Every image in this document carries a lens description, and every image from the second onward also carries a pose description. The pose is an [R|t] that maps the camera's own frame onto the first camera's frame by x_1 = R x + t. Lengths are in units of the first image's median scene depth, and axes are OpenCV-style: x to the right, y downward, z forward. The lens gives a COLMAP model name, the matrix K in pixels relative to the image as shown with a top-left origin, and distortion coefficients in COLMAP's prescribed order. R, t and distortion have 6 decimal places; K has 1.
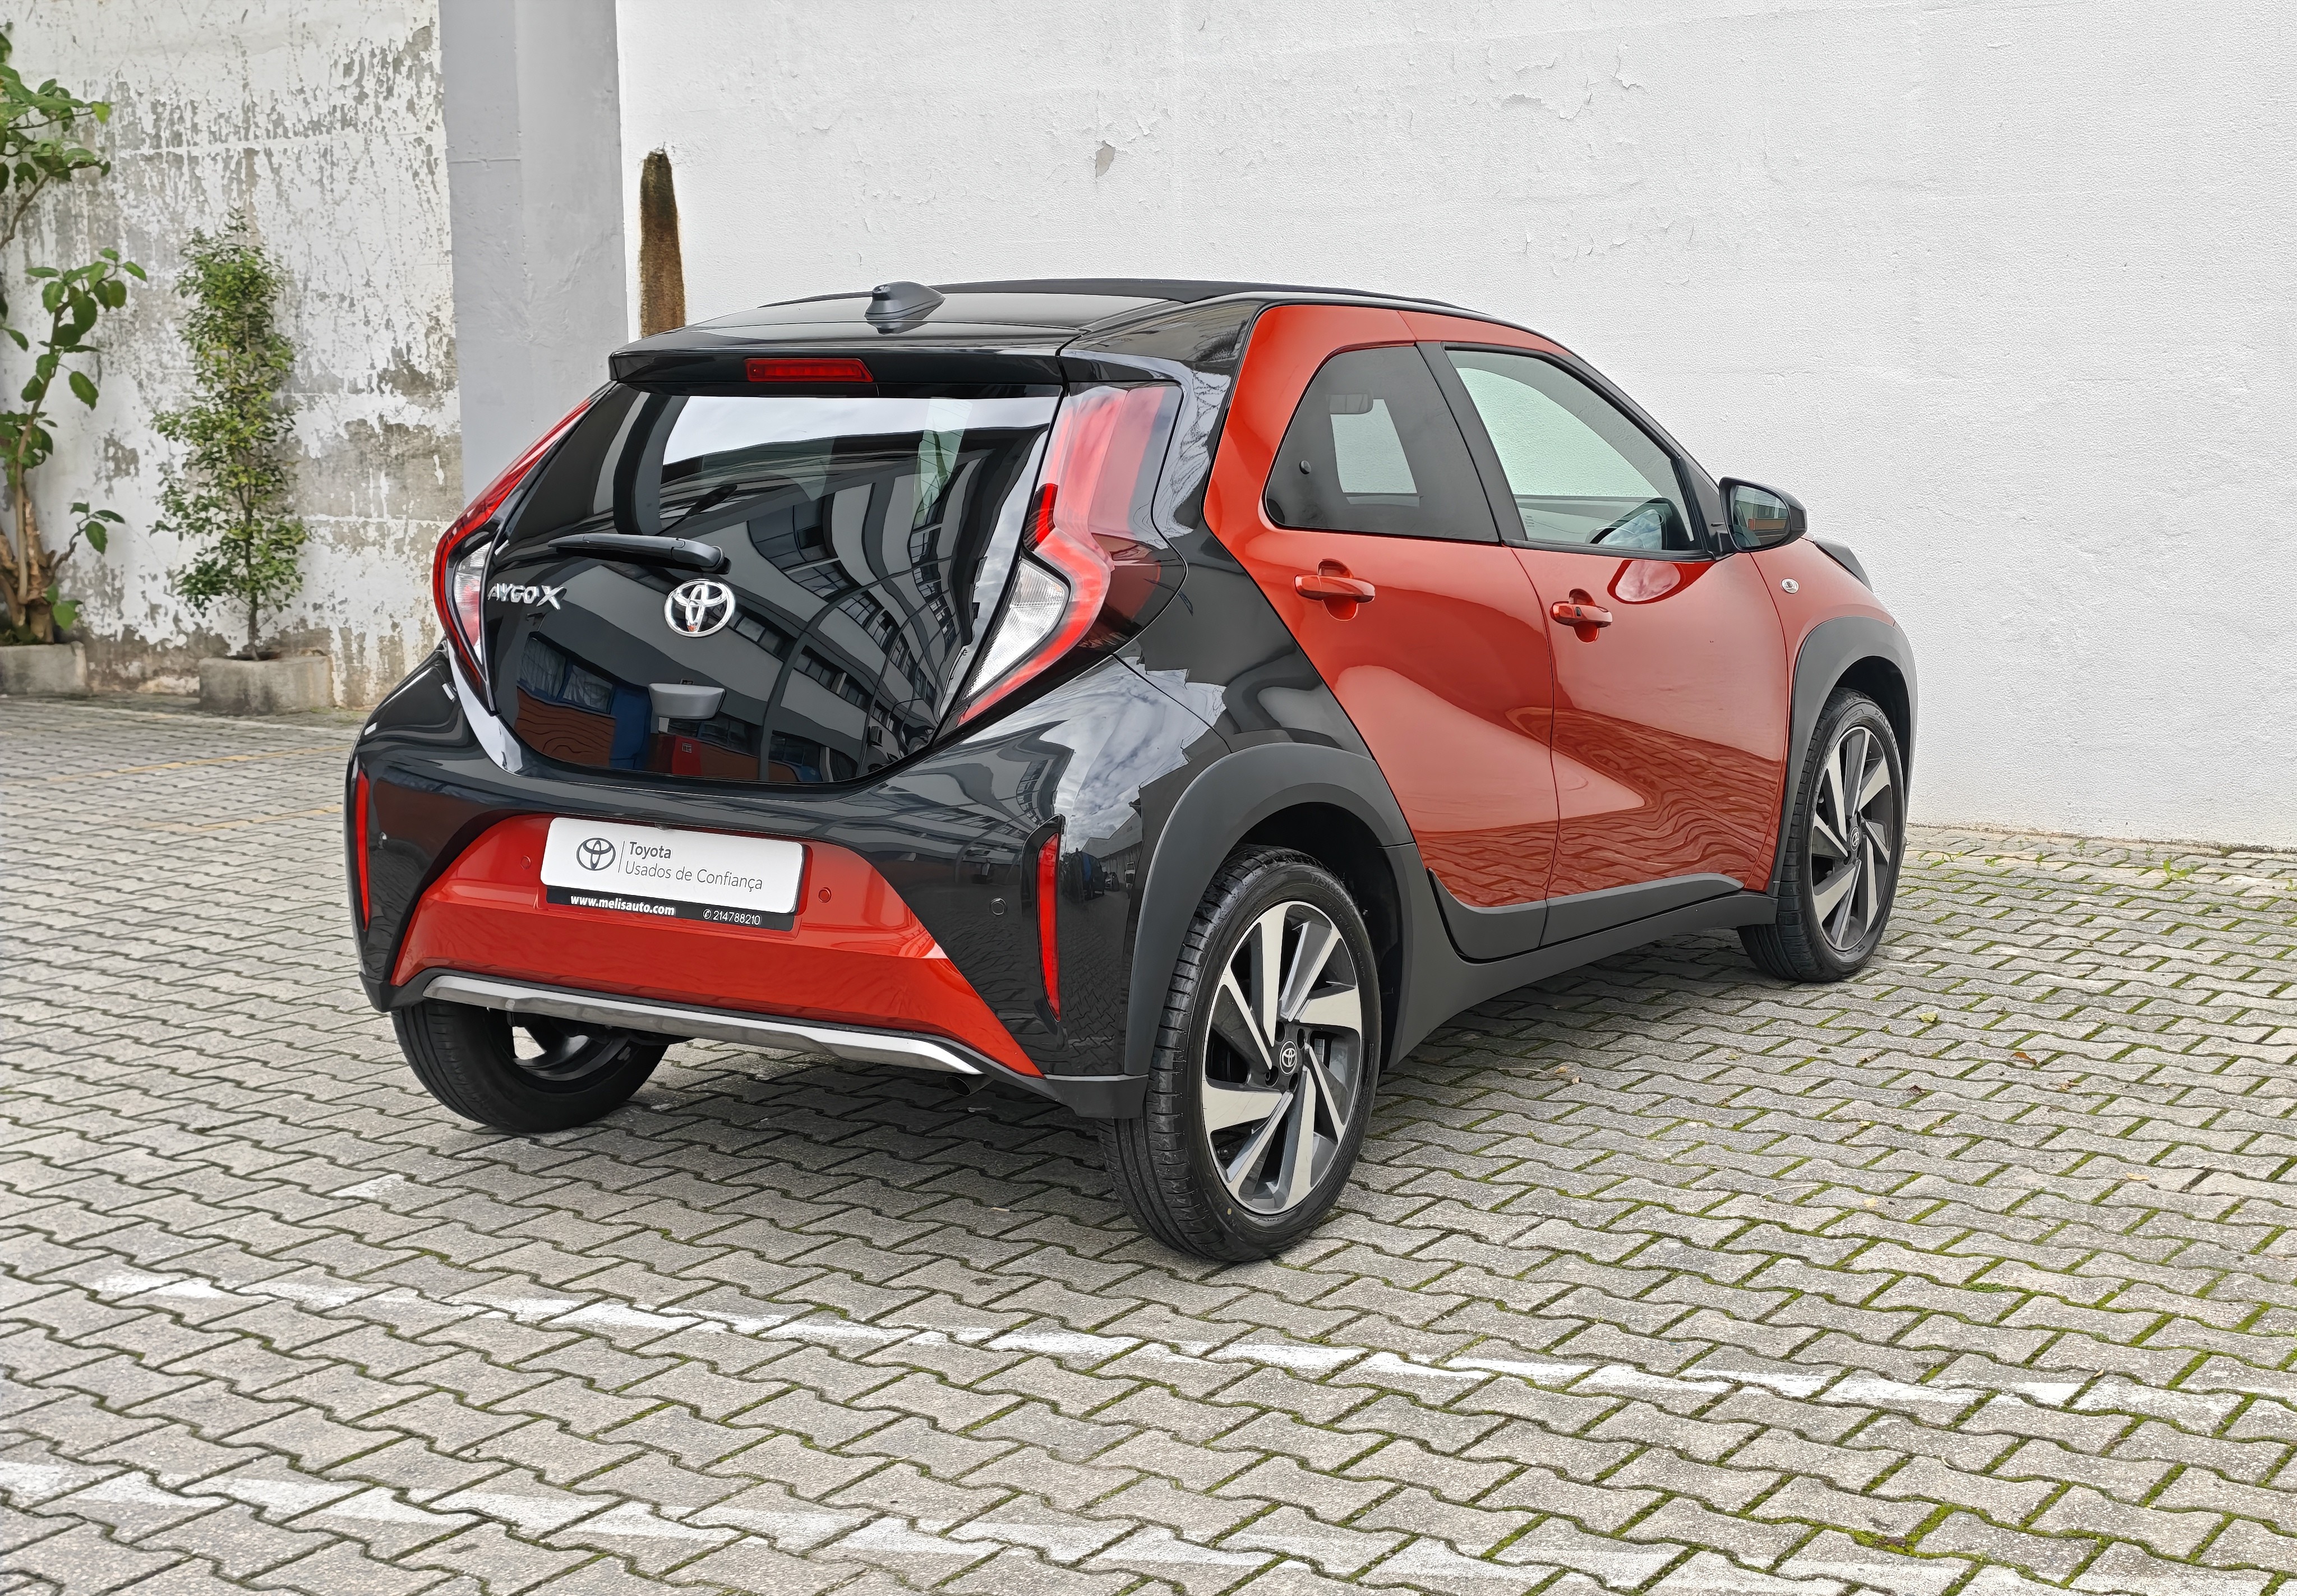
lens RADIAL K [[3152.4, 0, 1167.7], [0, 3152.4, 747.5], [0, 0, 1]] dist [0.080263, 0.000000]
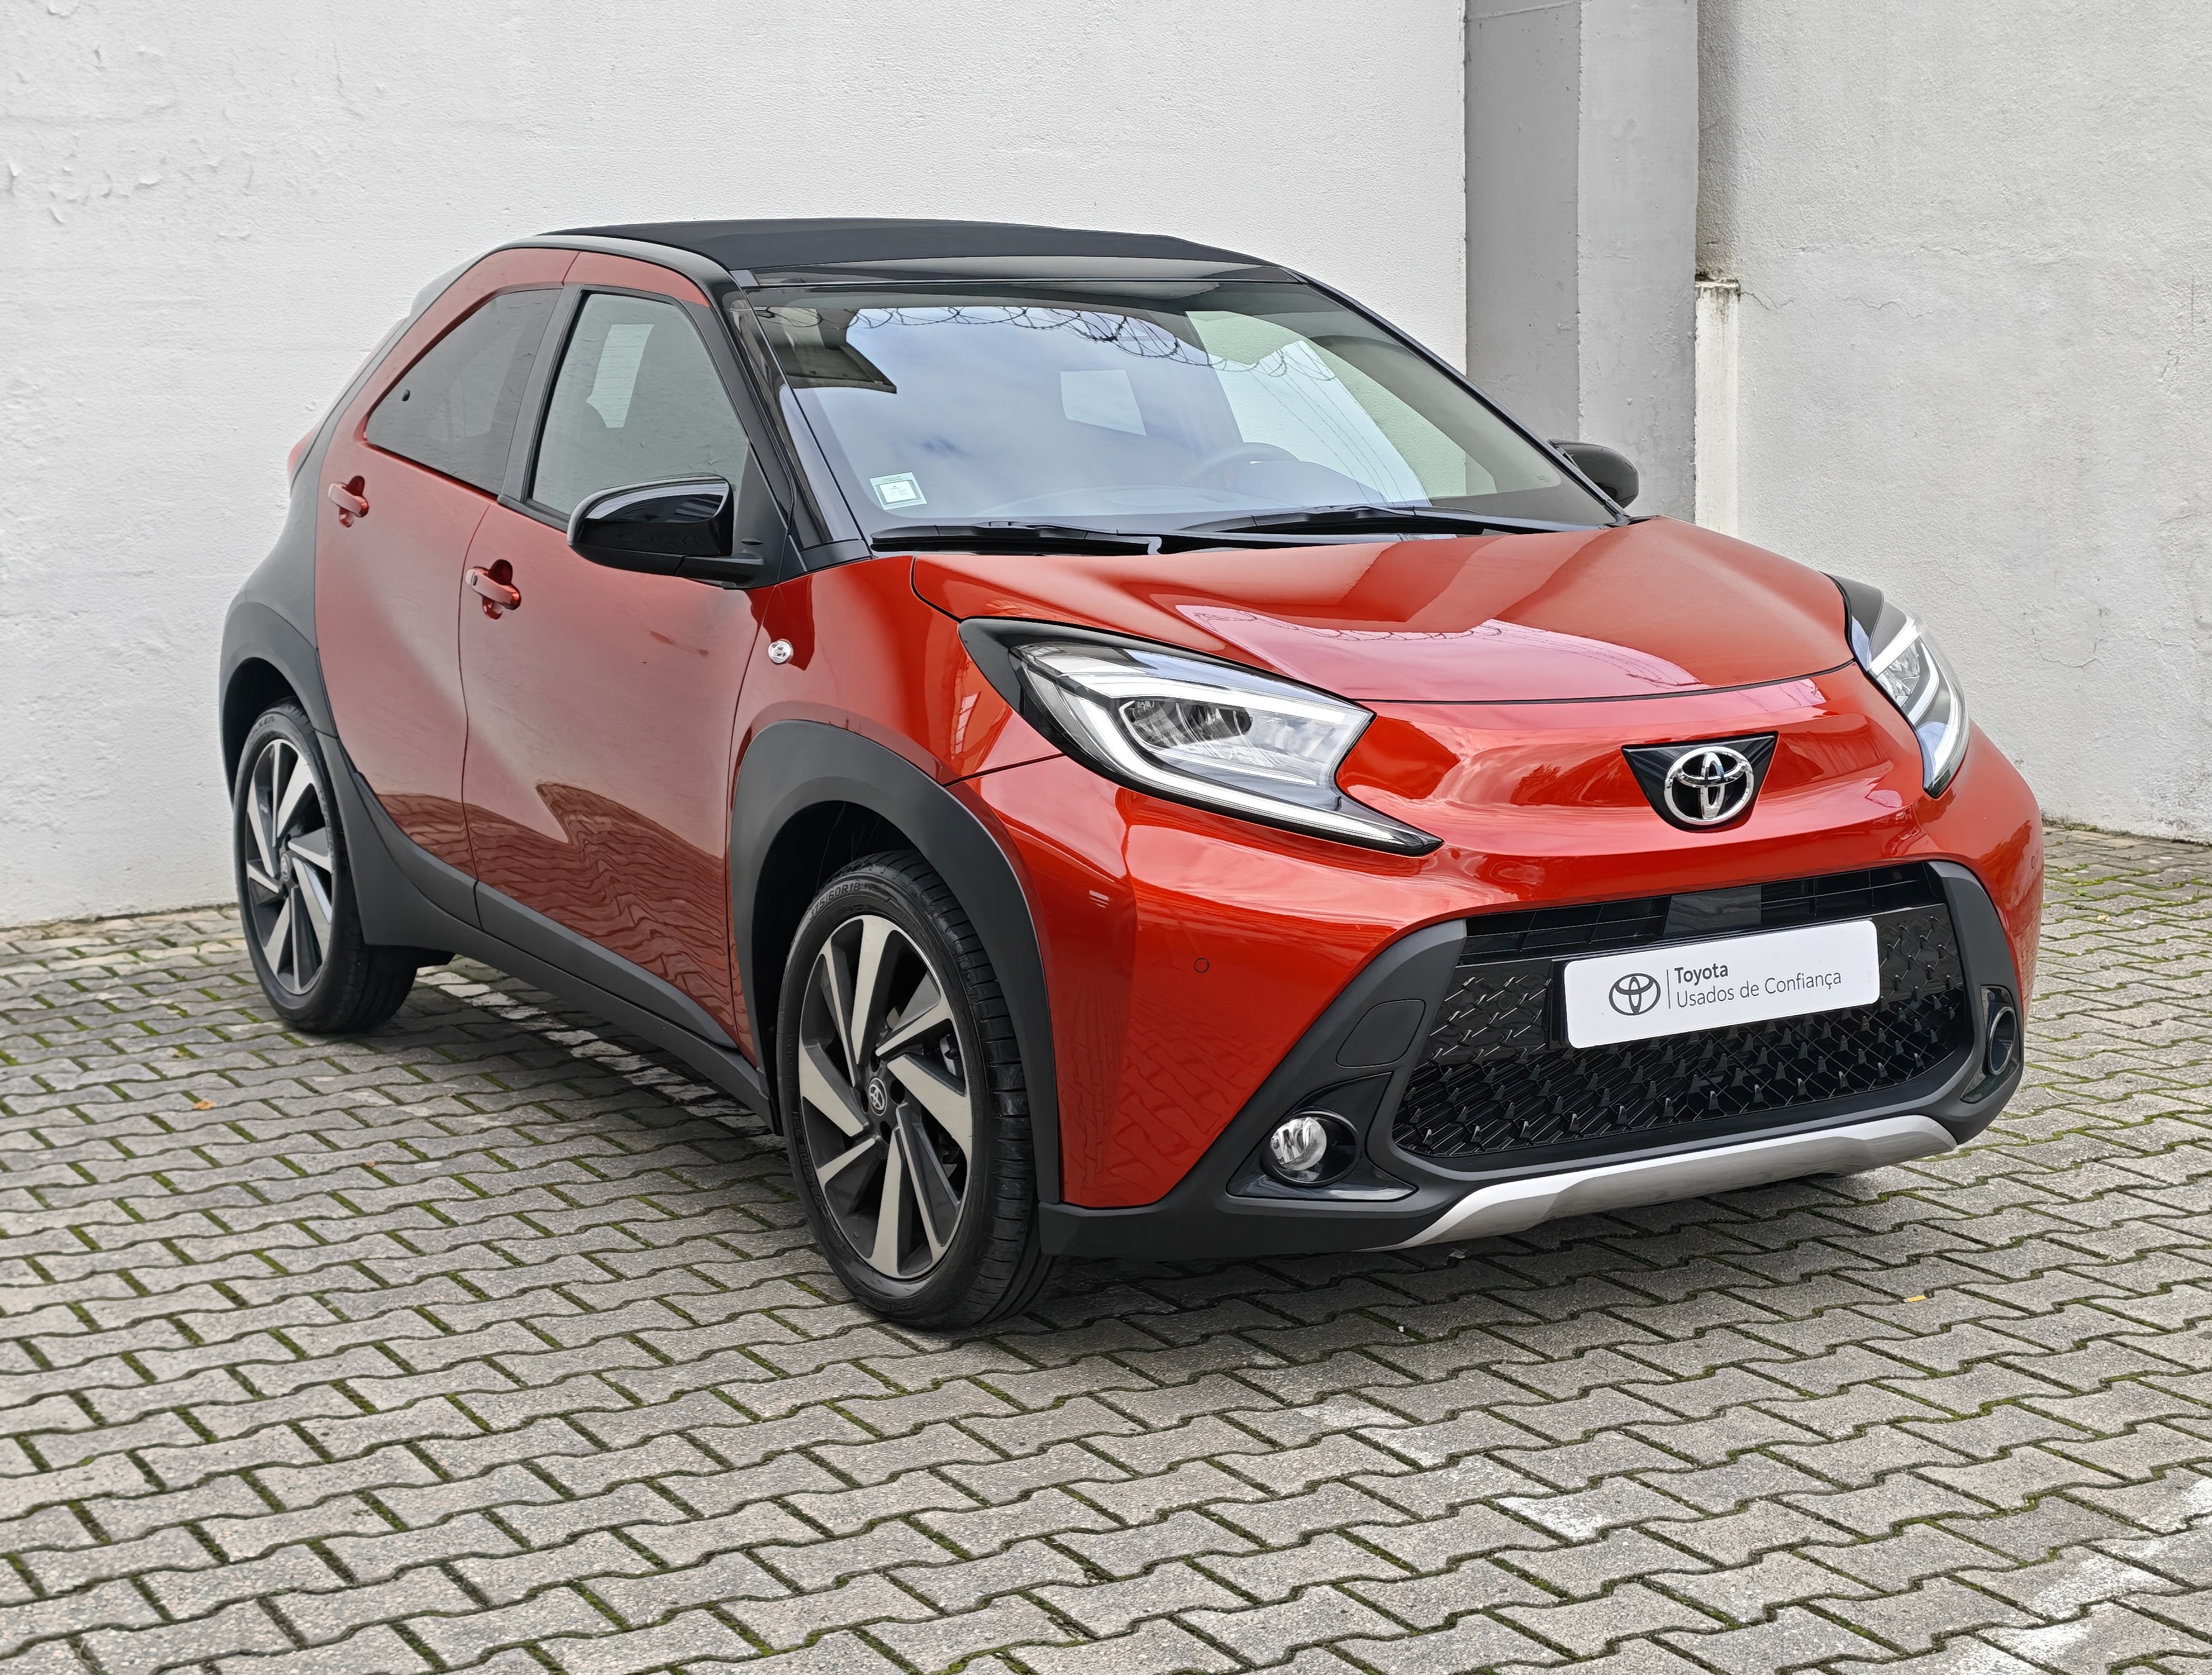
lens RADIAL K [[3497.5, 0, 1021.8], [0, 3497.5, 816.7], [0, 0, 1]] dist [0.052025, 0.000000]
pose [[0.449421, -0.123688, 0.884716, -0.985860], [0.125204, 0.989314, 0.074711, -0.080639], [-0.884503, 0.077193, 0.460105, 0.787609]]
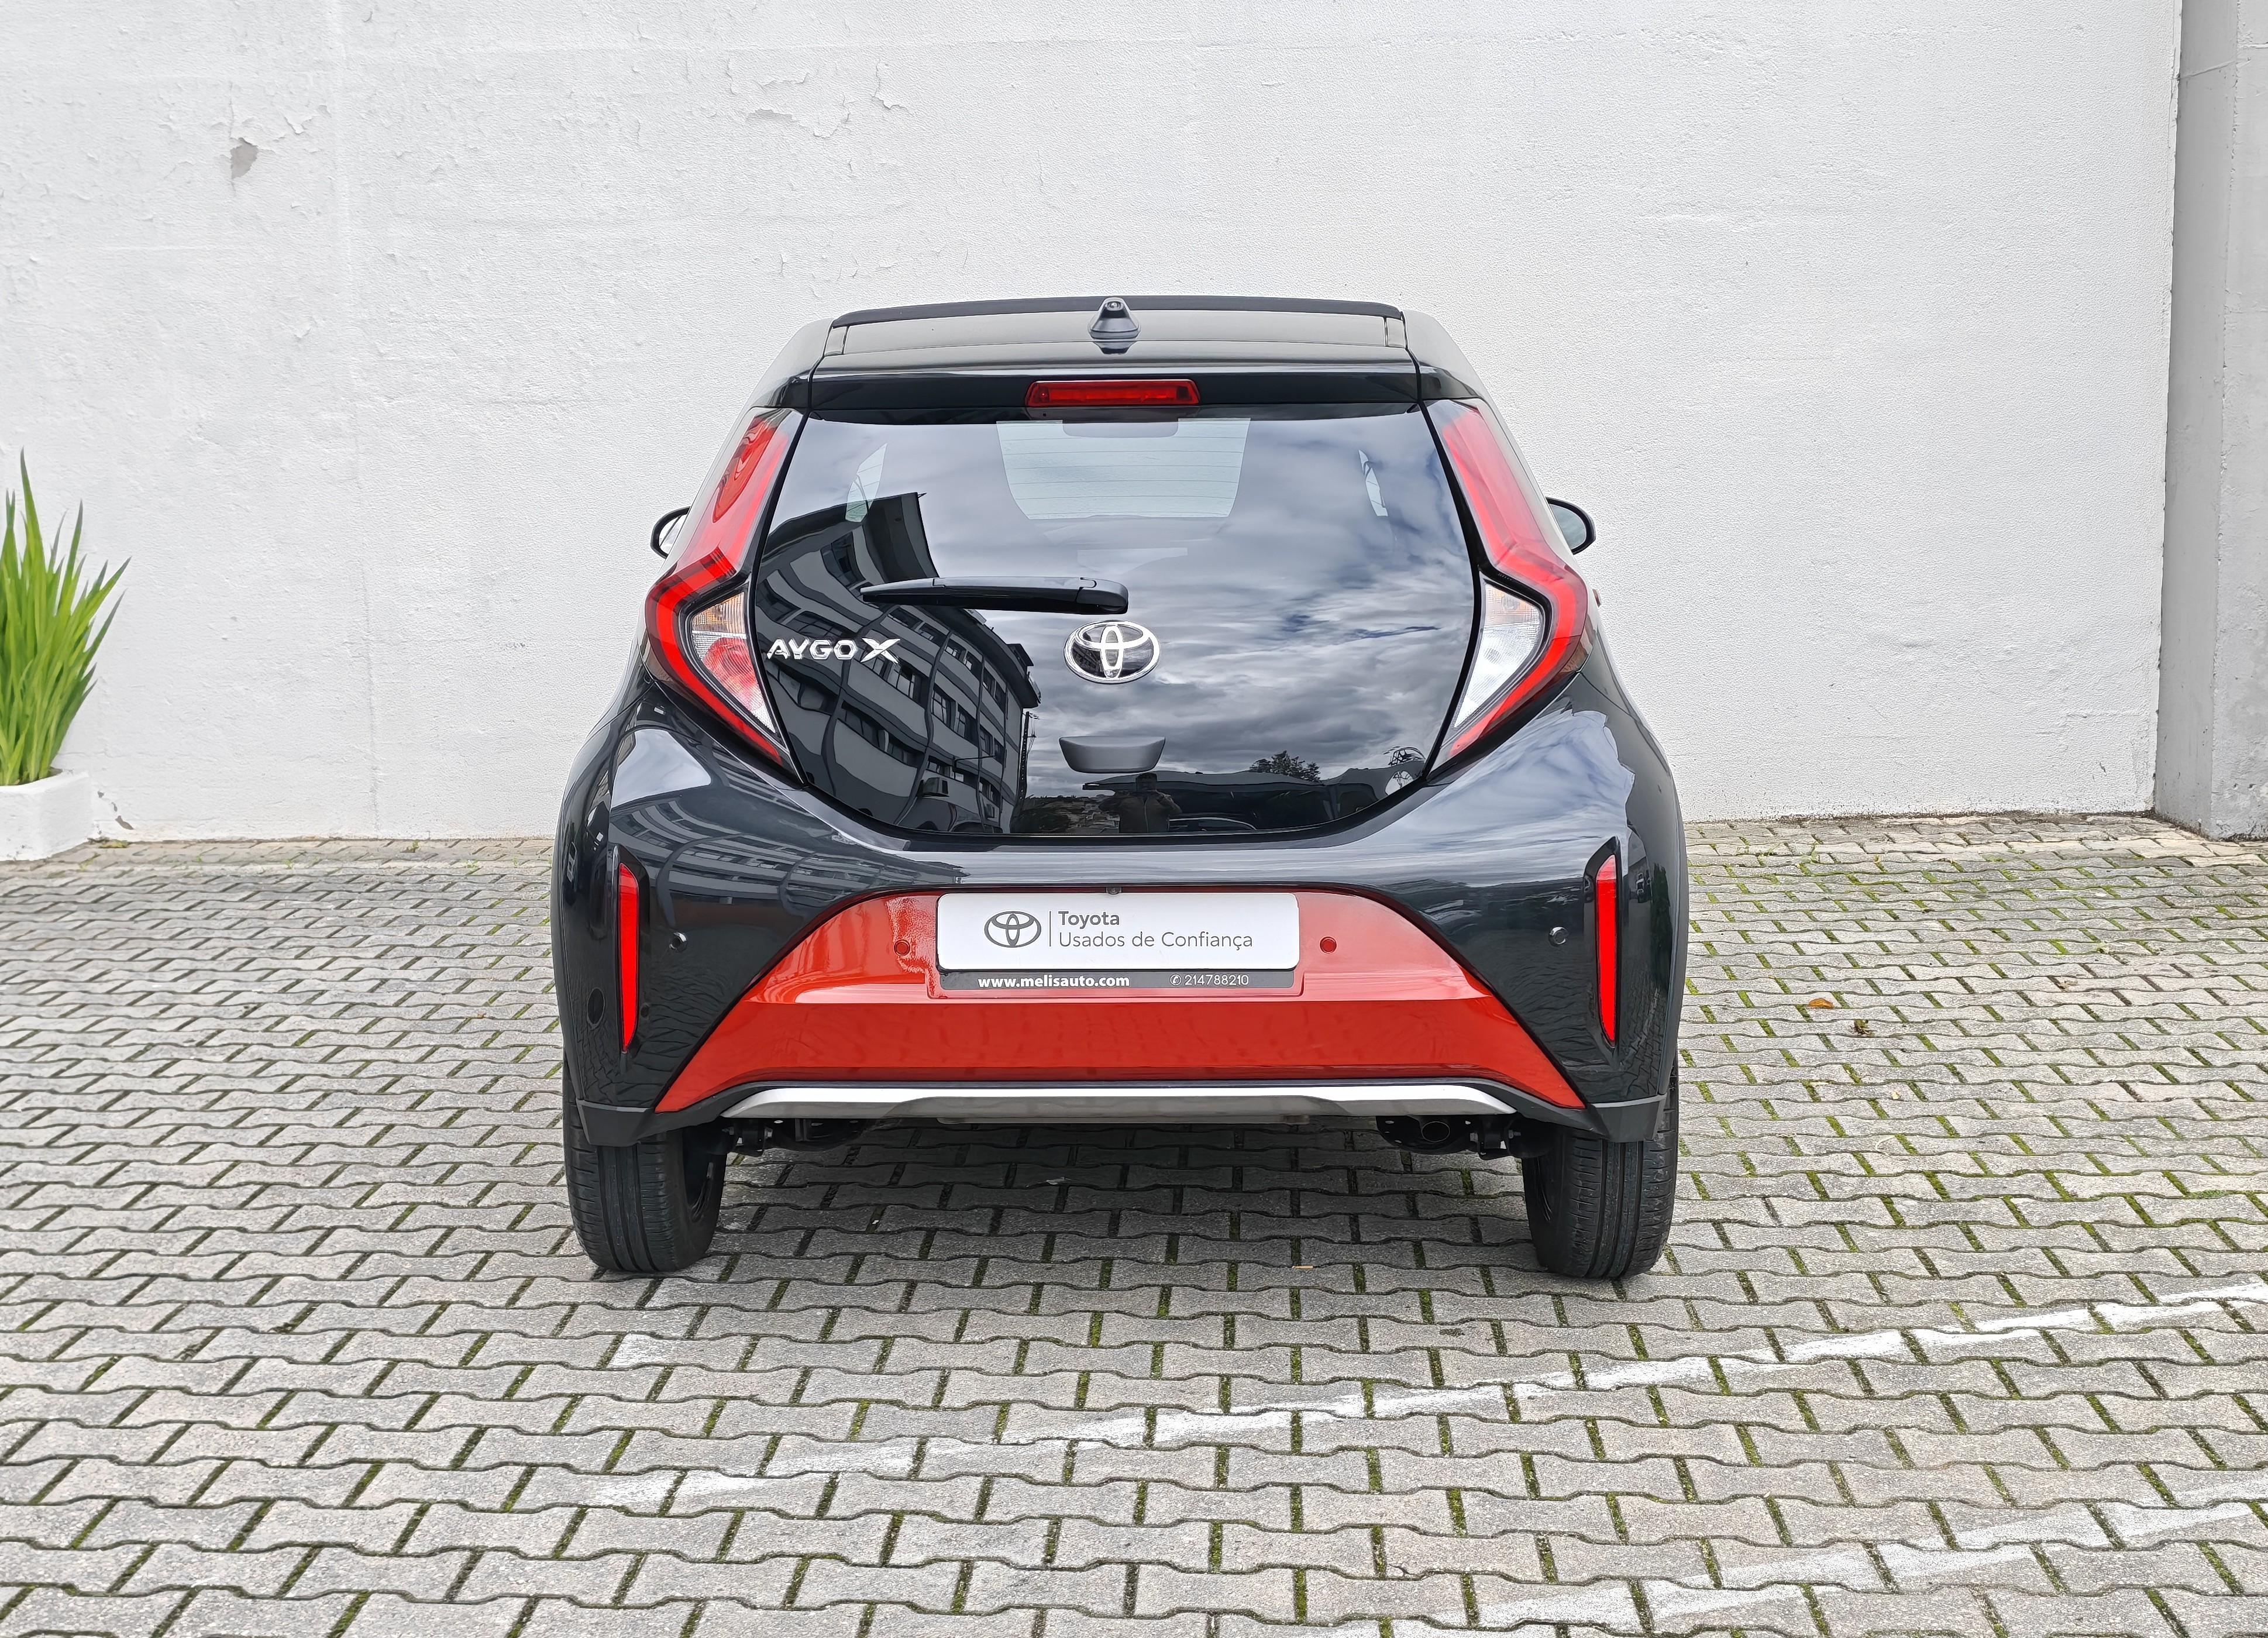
lens RADIAL K [[3220.0, 0, 1082.0], [0, 3220.0, 827.4], [0, 0, 1]] dist [0.082362, 0.000000]
pose [[0.853436, -0.077474, 0.515408, -0.620688], [0.069911, 0.996970, 0.034100, -0.026483], [-0.516488, 0.006931, 0.856266, 0.193363]]
